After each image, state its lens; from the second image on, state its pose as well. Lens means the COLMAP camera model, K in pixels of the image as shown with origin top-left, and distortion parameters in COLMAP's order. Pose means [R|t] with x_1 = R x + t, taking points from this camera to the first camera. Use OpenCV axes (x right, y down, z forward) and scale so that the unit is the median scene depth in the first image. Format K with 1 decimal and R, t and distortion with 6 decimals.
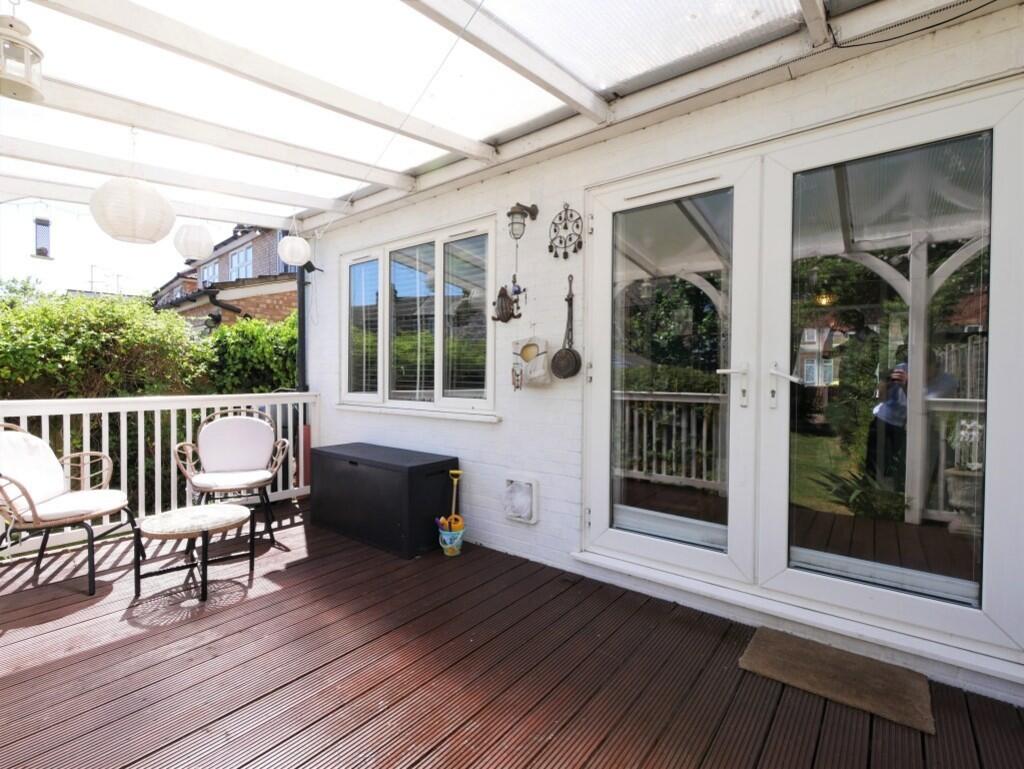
lens RADIAL K [[456.4, 0, 512.0], [0, 456.4, 384.5], [0, 0, 1]] dist [-0.000063, 0.000143]
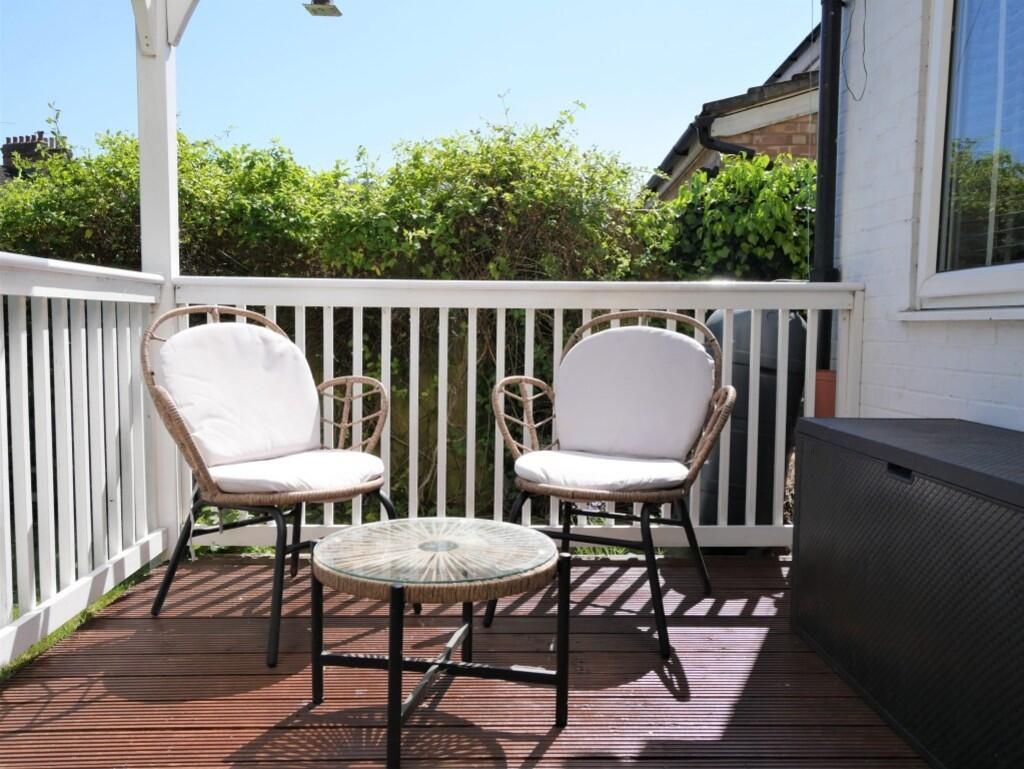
lens RADIAL K [[833.7, 0, 510.4], [0, 833.7, 403.3], [0, 0, 1]] dist [0.011332, 0.002485]
pose [[0.627401, 0.063784, -0.776079, -0.090997], [-0.011780, 0.997303, 0.072442, 0.091732], [0.778607, -0.036308, 0.626461, 0.465064]]
